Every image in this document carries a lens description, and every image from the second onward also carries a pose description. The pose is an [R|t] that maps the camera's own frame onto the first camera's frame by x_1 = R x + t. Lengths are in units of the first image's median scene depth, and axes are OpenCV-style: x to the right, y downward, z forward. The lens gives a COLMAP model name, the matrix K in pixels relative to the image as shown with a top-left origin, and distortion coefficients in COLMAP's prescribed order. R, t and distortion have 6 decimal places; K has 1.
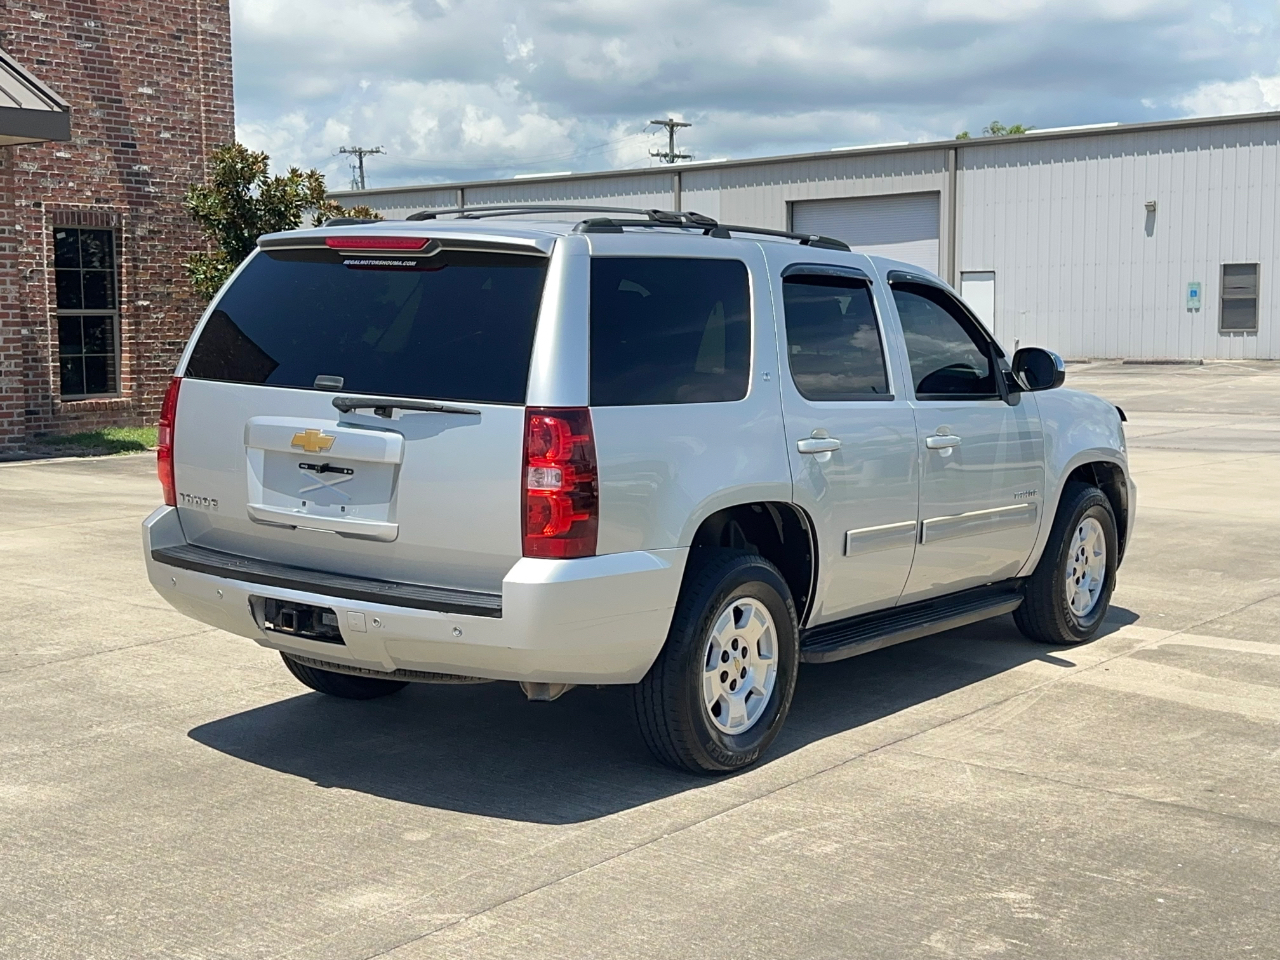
lens RADIAL K [[1746.6, 0, 646.2], [0, 1746.6, 480.4], [0, 0, 1]] dist [0.123296, 0.000000]
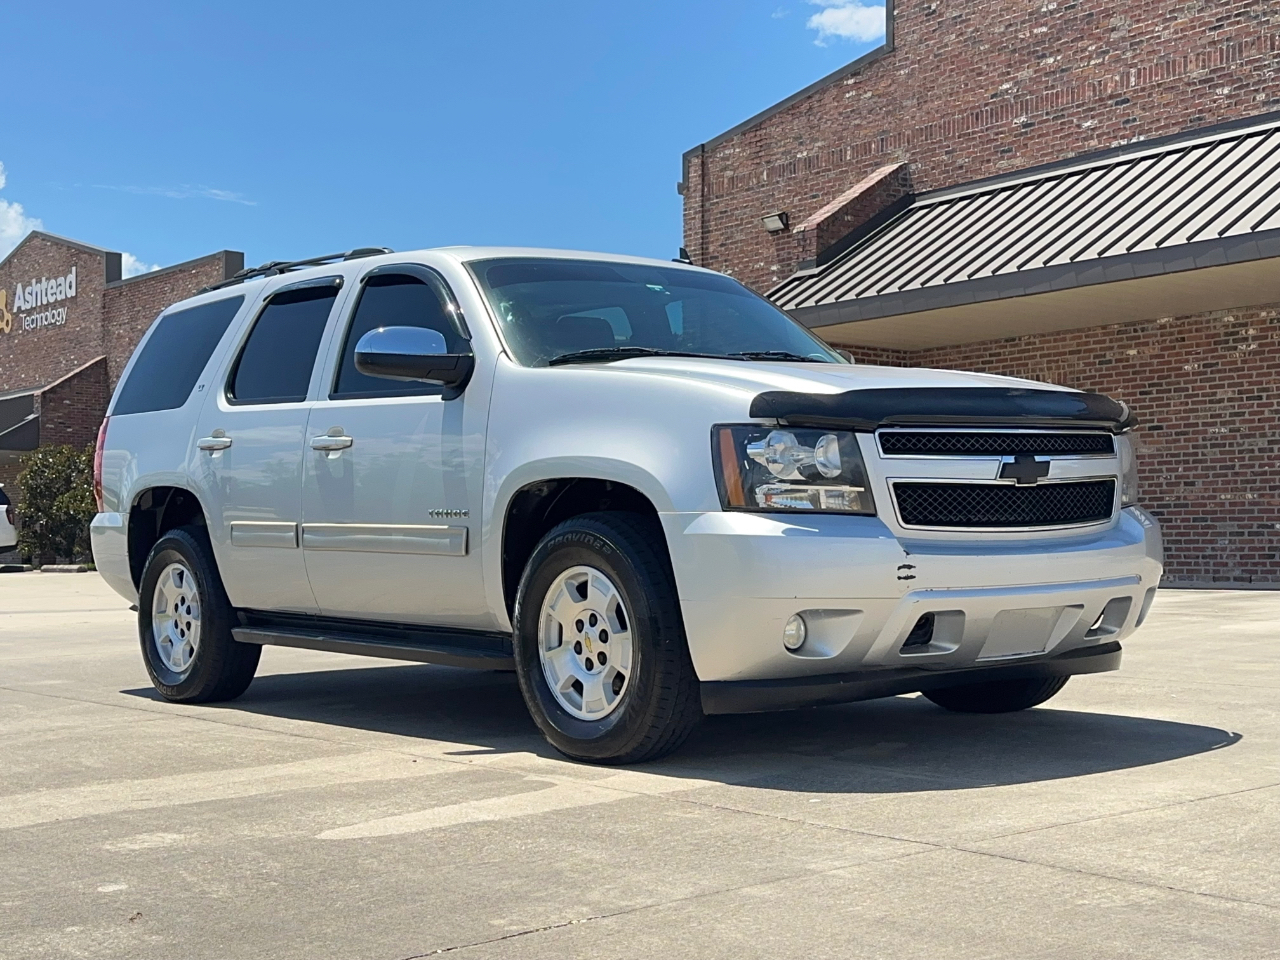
lens RADIAL K [[1746.6, 0, 634.7], [0, 1746.6, 479.9], [0, 0, 1]] dist [0.123296, 0.000000]
pose [[-0.255016, -0.034888, -0.966307, 1.209059], [-0.085919, 0.996213, -0.013294, -0.004446], [0.963112, 0.079634, -0.257047, 1.646156]]
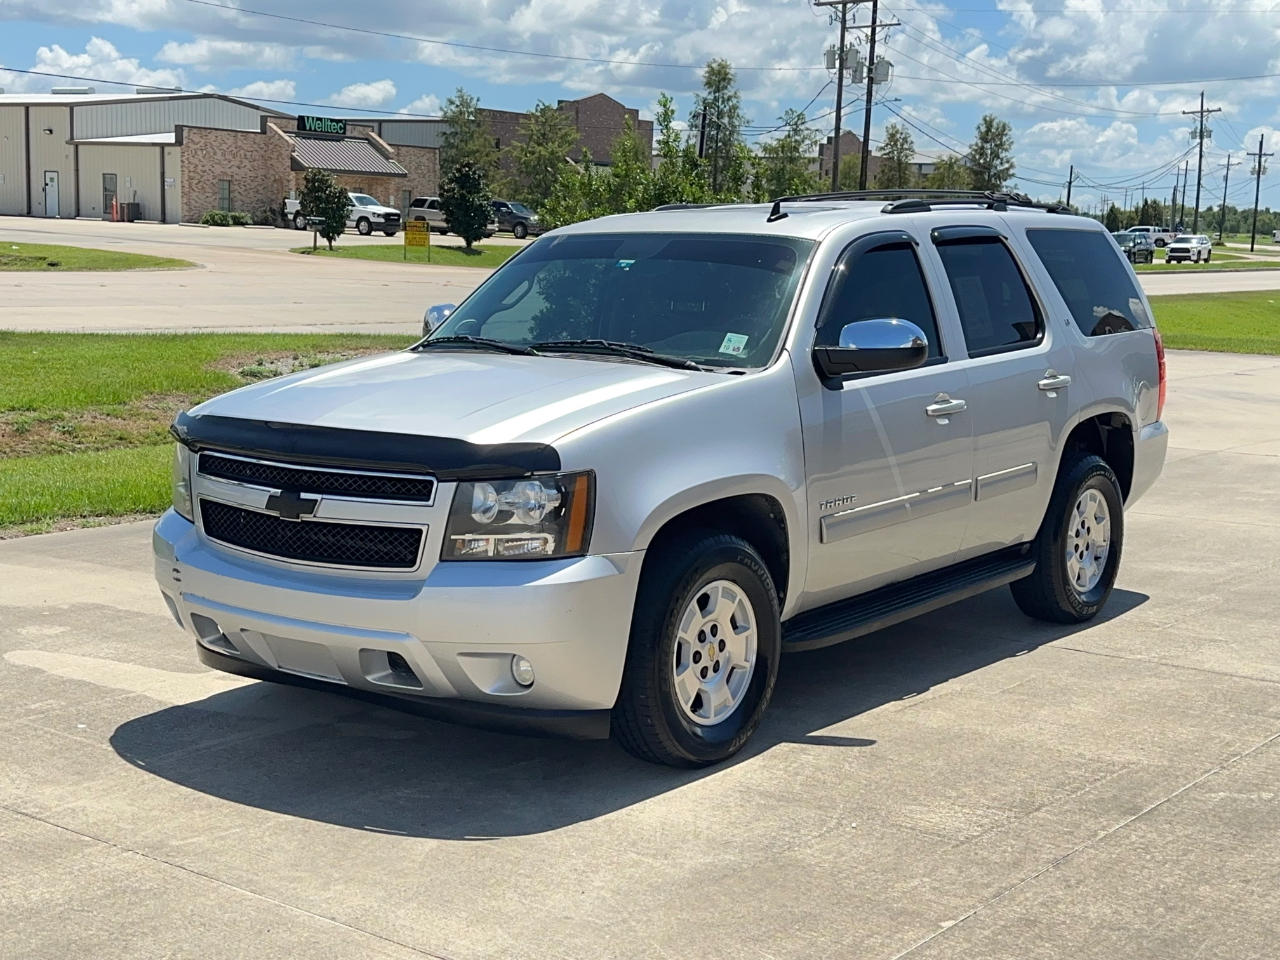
lens RADIAL K [[1746.6, 0, 628.5], [0, 1746.6, 483.4], [0, 0, 1]] dist [0.123296, 0.000000]
pose [[-0.999180, -0.033253, 0.023089, 0.114341], [-0.026730, 0.970250, 0.240624, -0.273140], [-0.030404, 0.239809, -0.970344, 2.486162]]
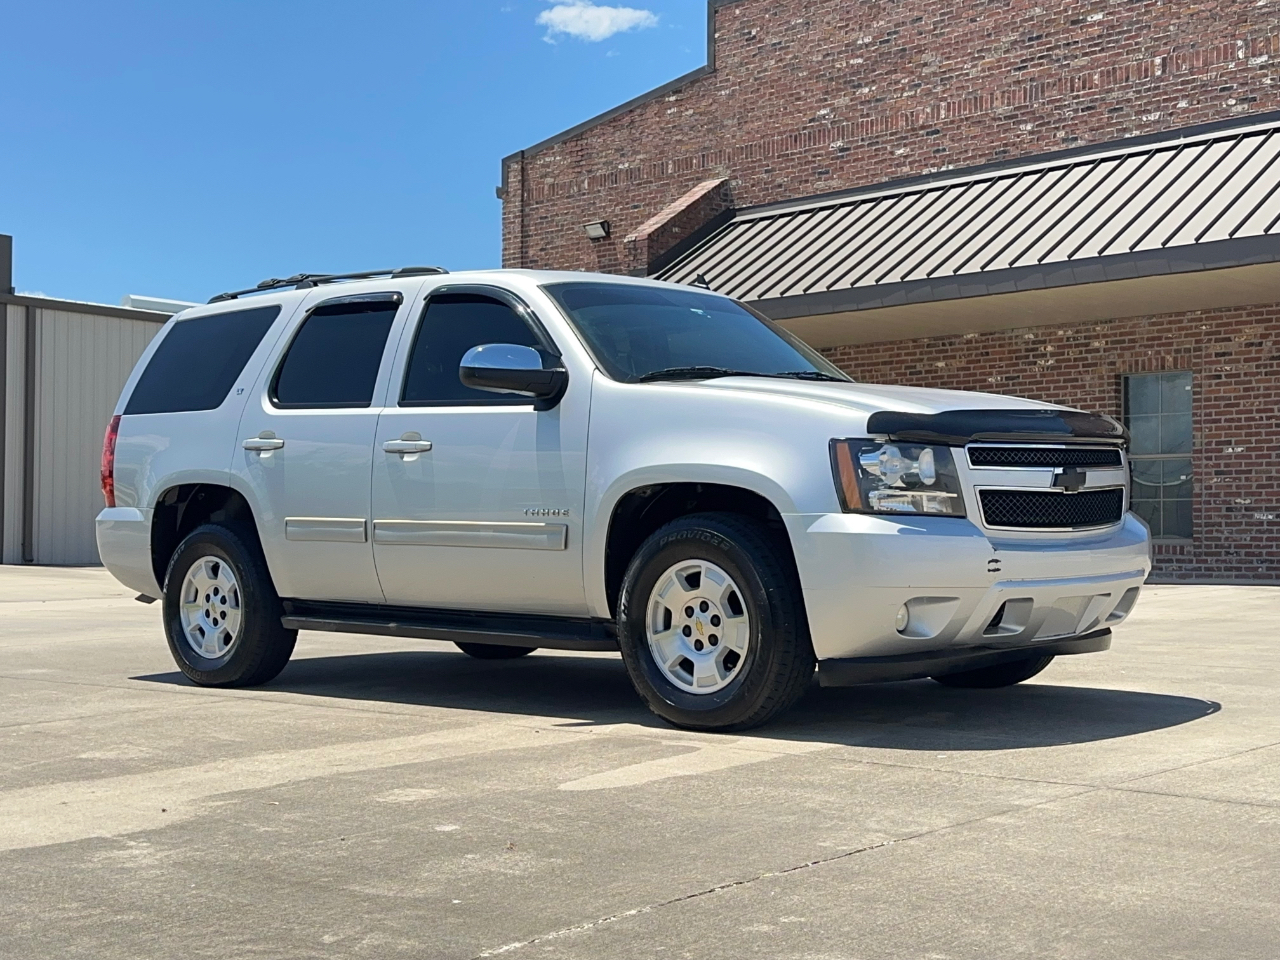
lens RADIAL K [[1746.6, 0, 638.9], [0, 1746.6, 487.8], [0, 0, 1]] dist [0.123296, 0.000000]
pose [[-0.098989, -0.029739, -0.994644, 1.373277], [-0.093217, 0.995435, -0.020486, 0.012091], [0.990713, 0.090690, -0.101309, 1.461107]]
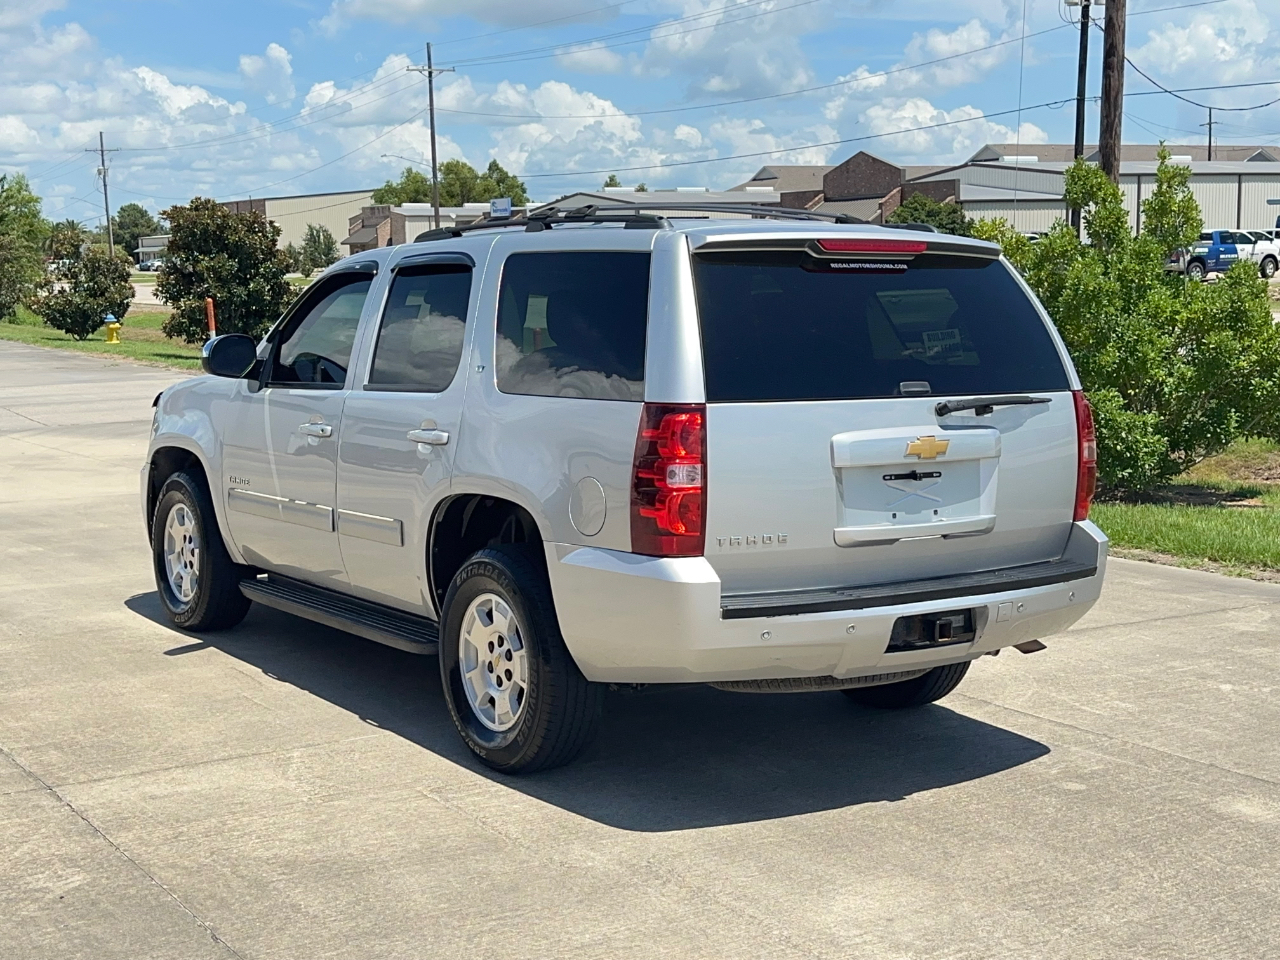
lens RADIAL K [[1746.6, 0, 637.5], [0, 1746.6, 487.8], [0, 0, 1]] dist [0.123296, 0.000000]
pose [[0.334552, -0.124221, 0.934154, -1.096478], [0.104856, 0.990026, 0.094098, -0.103406], [-0.936526, 0.066471, 0.344240, 0.764943]]
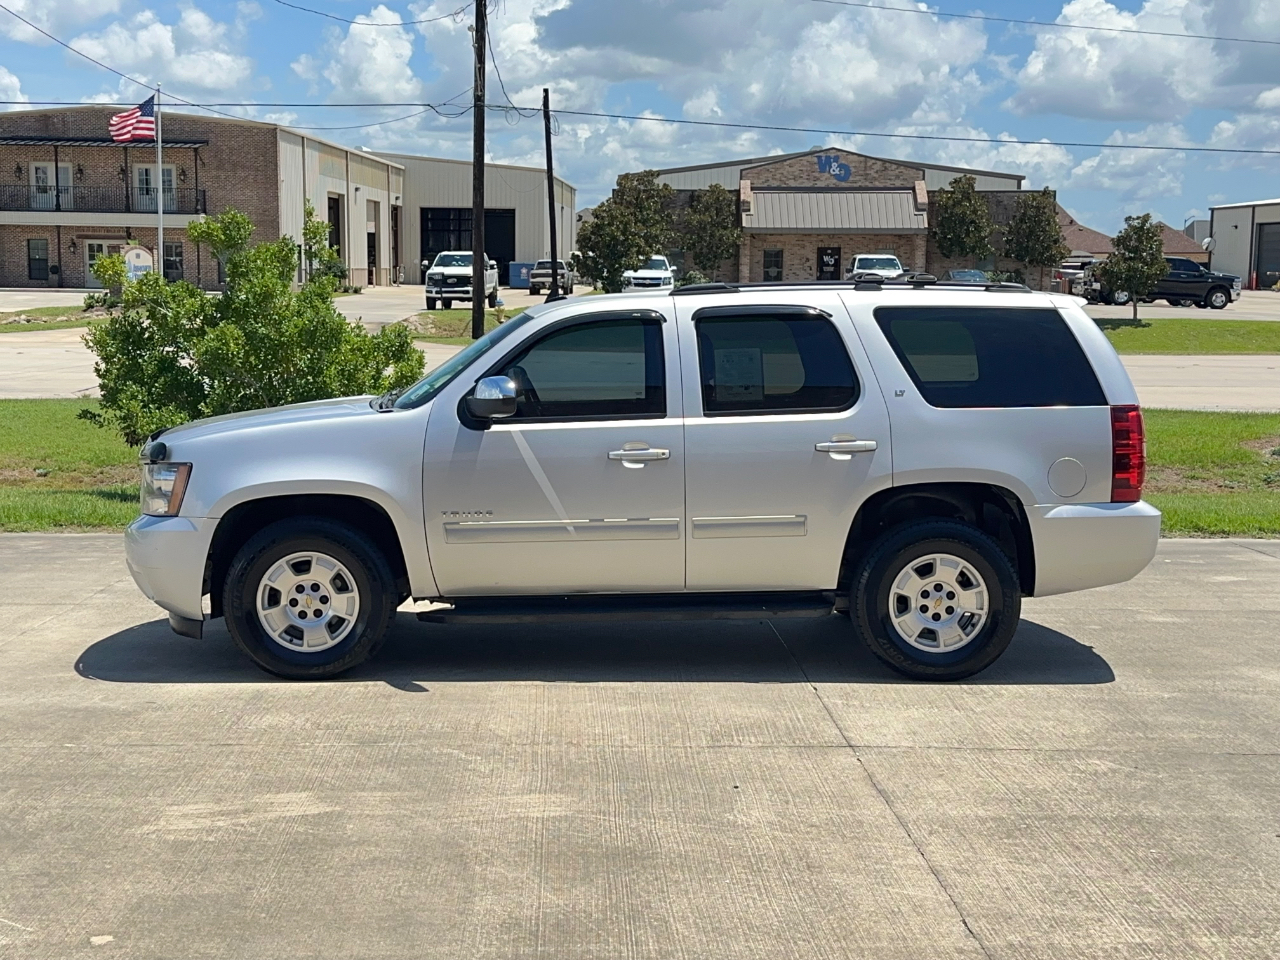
lens RADIAL K [[1746.6, 0, 635.7], [0, 1746.6, 486.7], [0, 0, 1]] dist [0.123296, 0.000000]
pose [[-0.618790, -0.098098, 0.779408, -1.125145], [0.066714, 0.982025, 0.176566, -0.270100], [-0.782719, 0.161255, -0.601122, 2.195936]]
